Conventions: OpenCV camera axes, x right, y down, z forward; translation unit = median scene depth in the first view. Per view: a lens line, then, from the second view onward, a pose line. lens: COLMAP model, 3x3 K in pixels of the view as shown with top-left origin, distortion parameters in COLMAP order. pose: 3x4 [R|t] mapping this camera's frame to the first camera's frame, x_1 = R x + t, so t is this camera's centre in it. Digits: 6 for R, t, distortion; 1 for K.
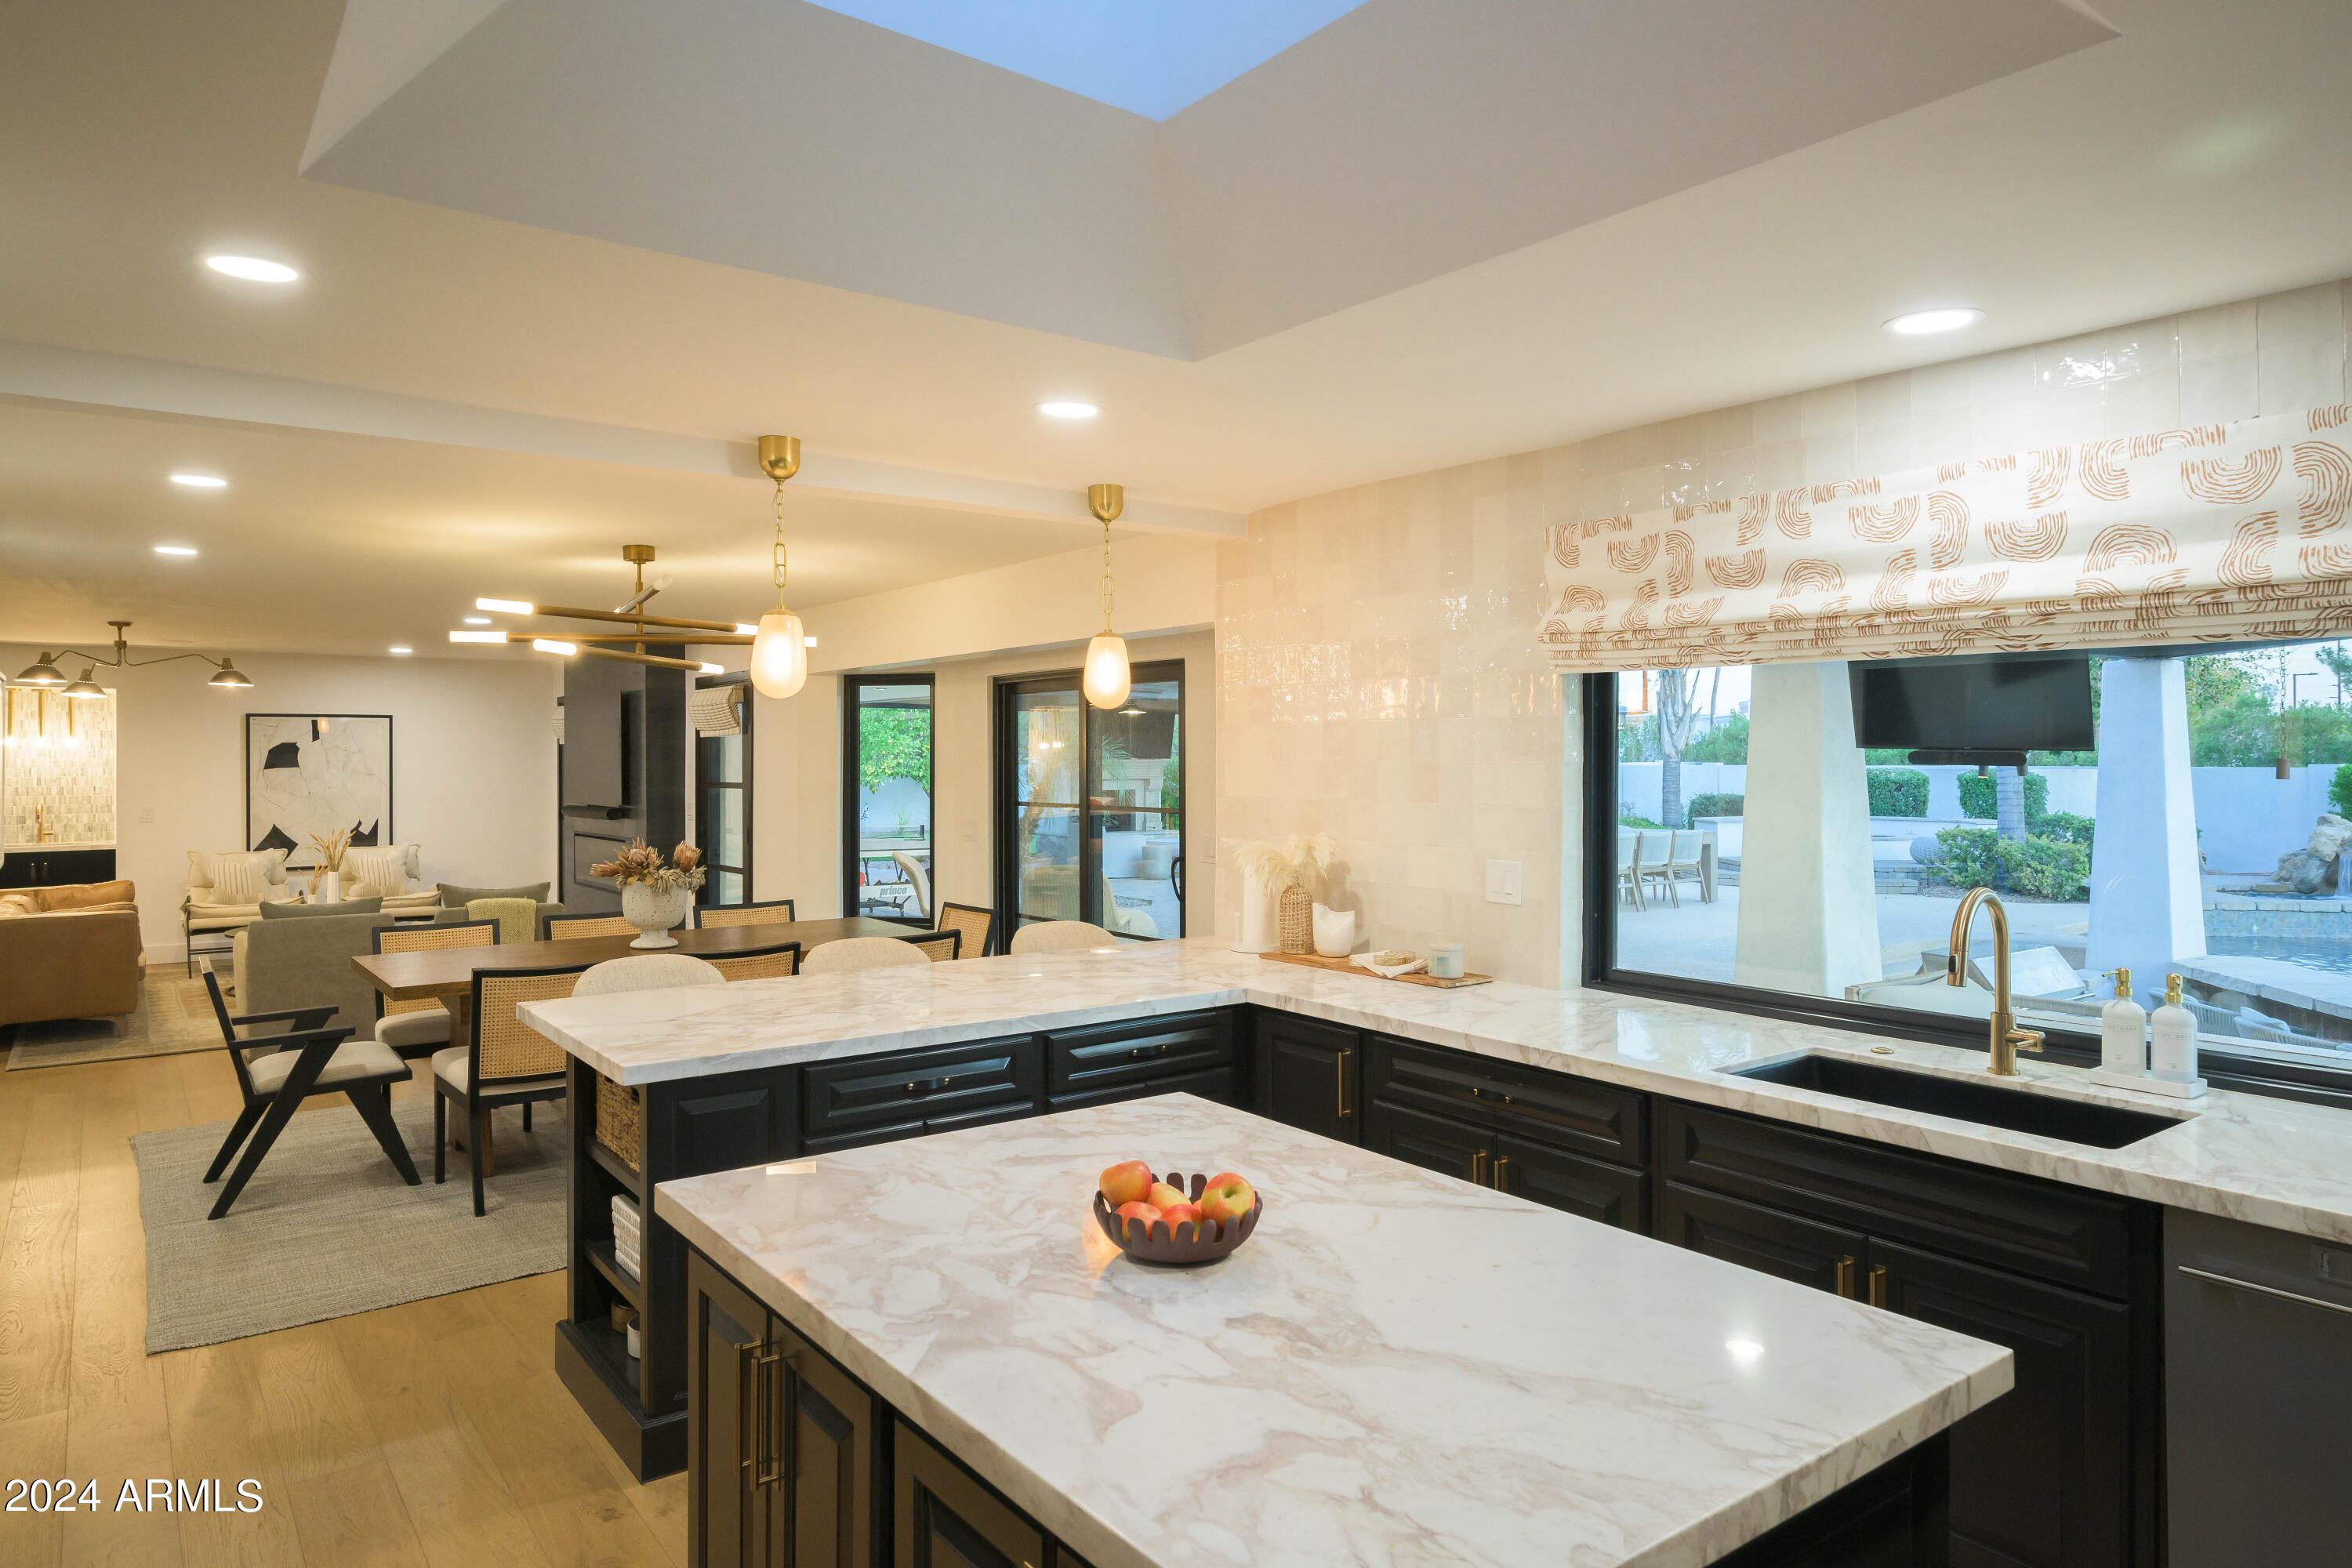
lens RADIAL K [[1435.2, 0, 1172.7], [0, 1435.2, 772.7], [0, 0, 1]] dist [0.003817, -0.001152]
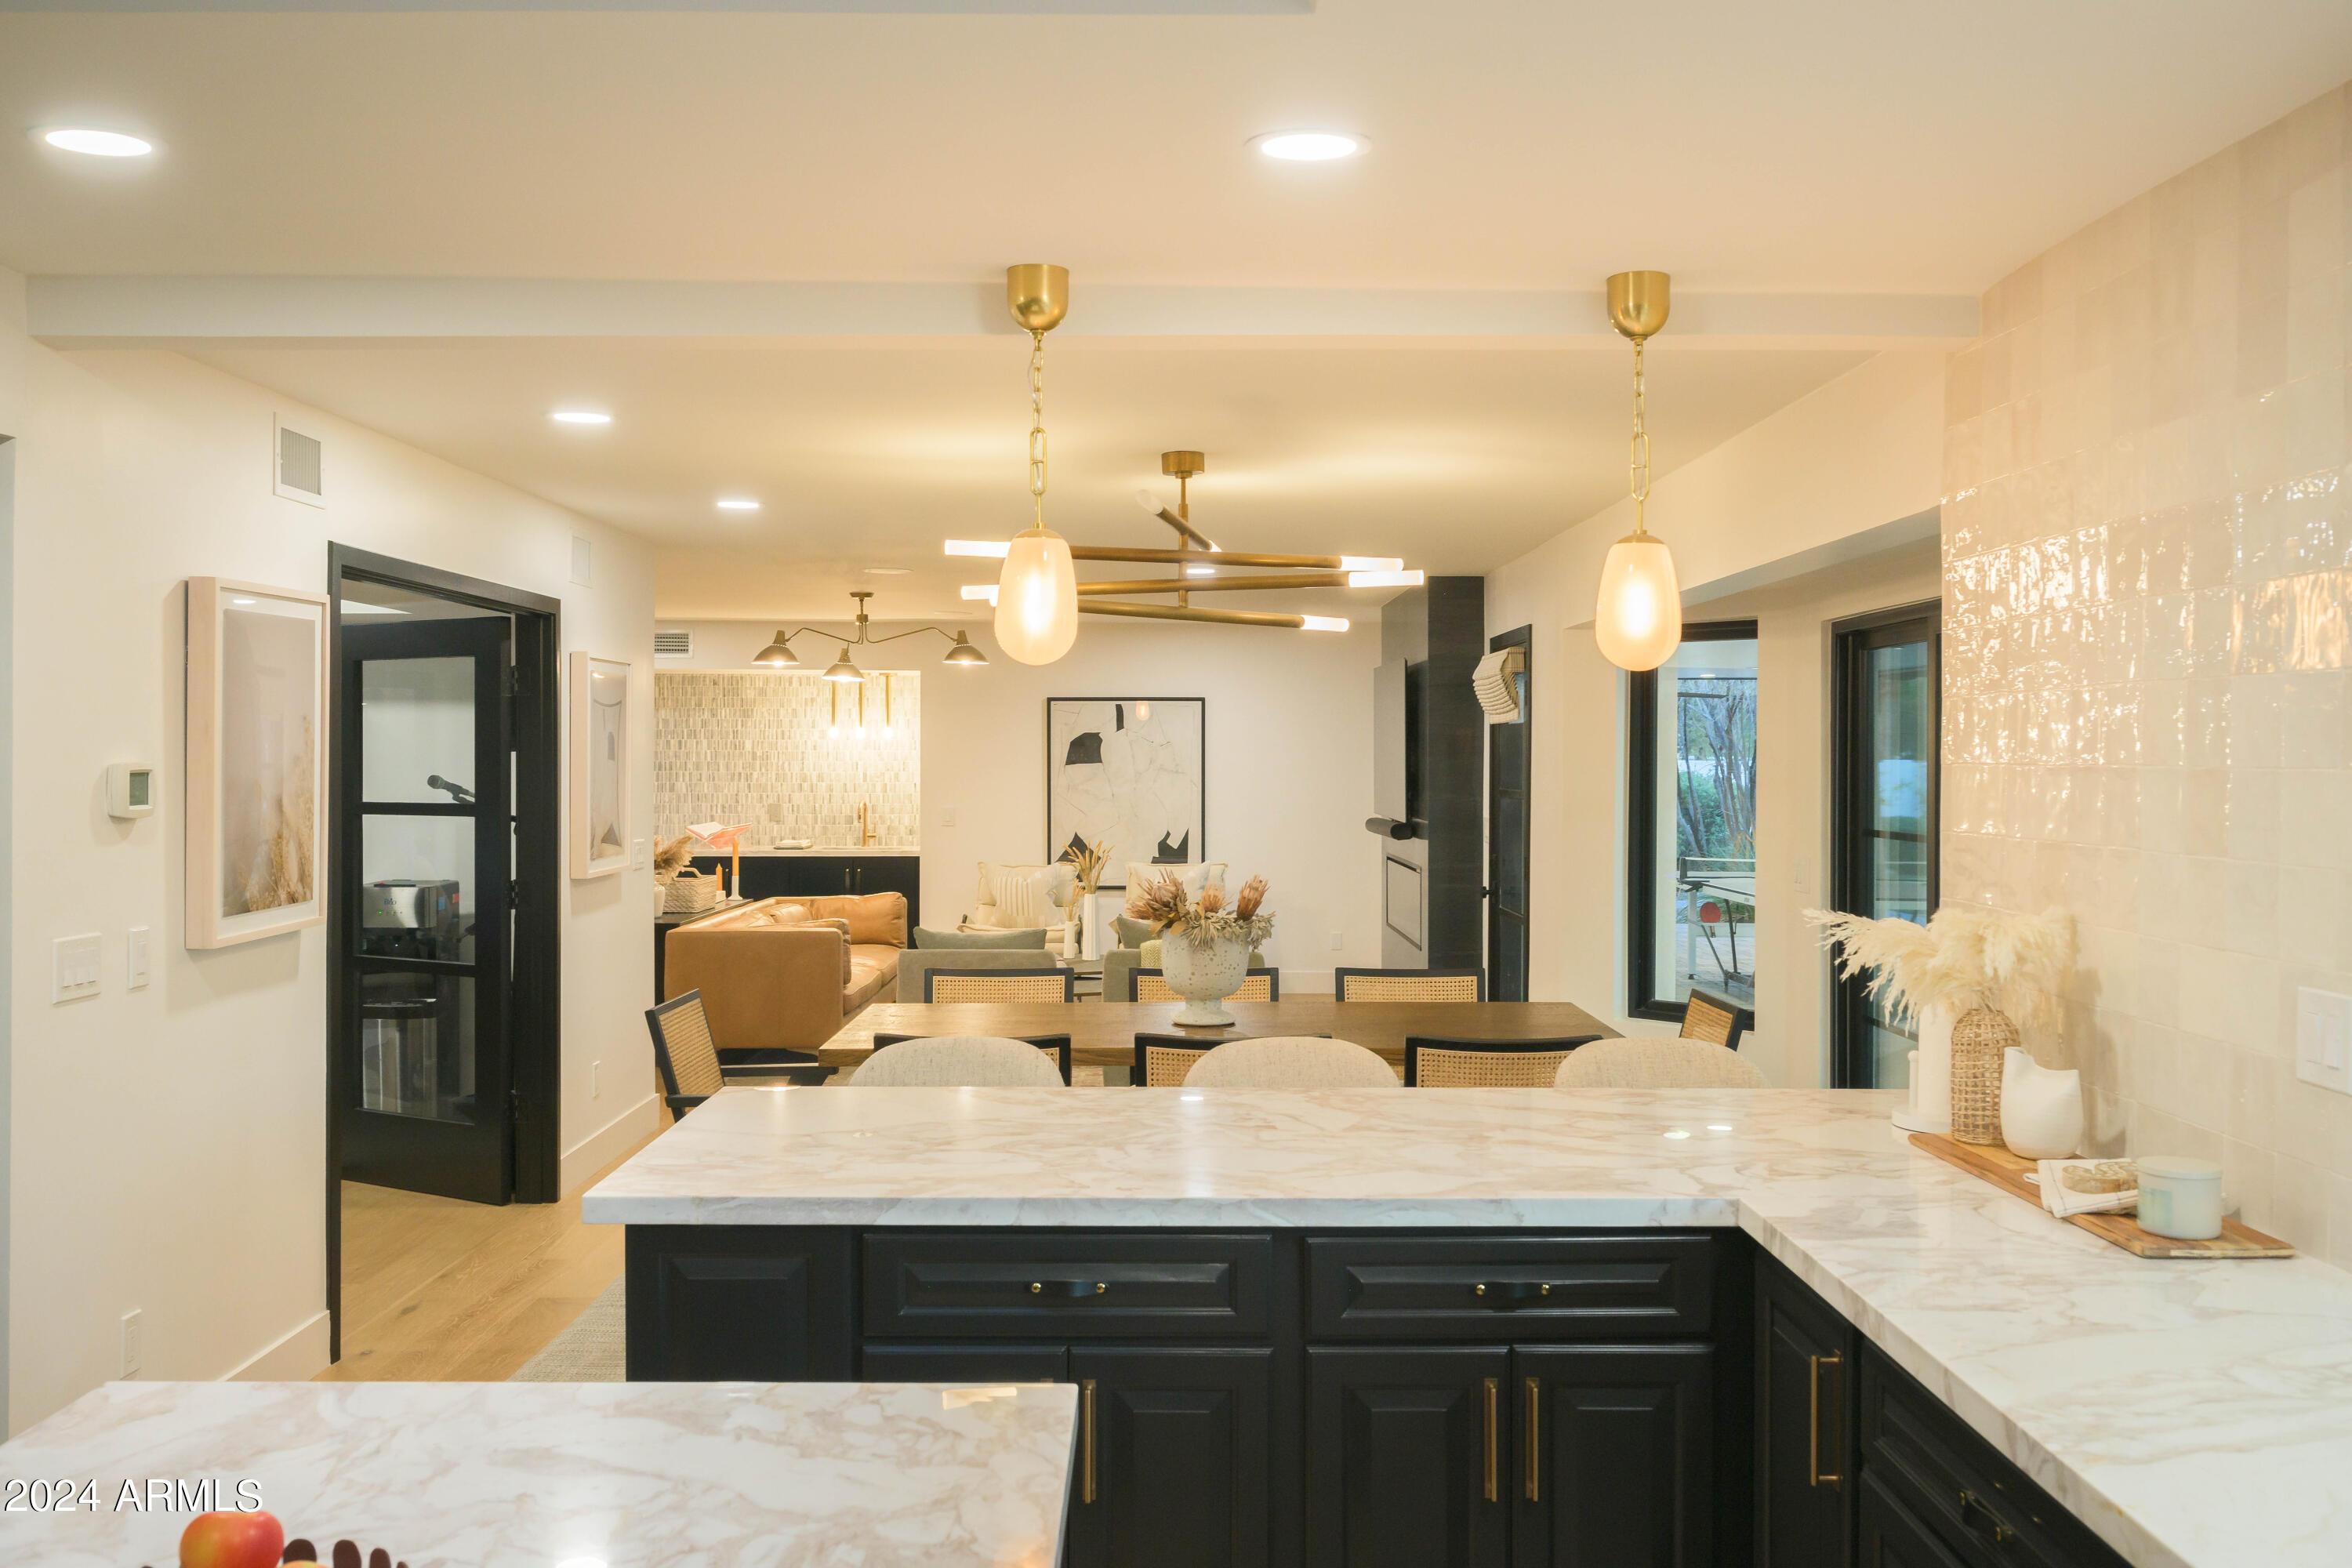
lens RADIAL K [[2051.5, 0, 1171.5], [0, 2051.5, 778.1], [0, 0, 1]] dist [0.002321, -0.003705]
pose [[0.801278, 0.011159, -0.598189, 0.162855], [-0.009942, 0.999936, 0.005337, -0.002597], [0.598210, 0.001671, 0.801337, 0.136173]]
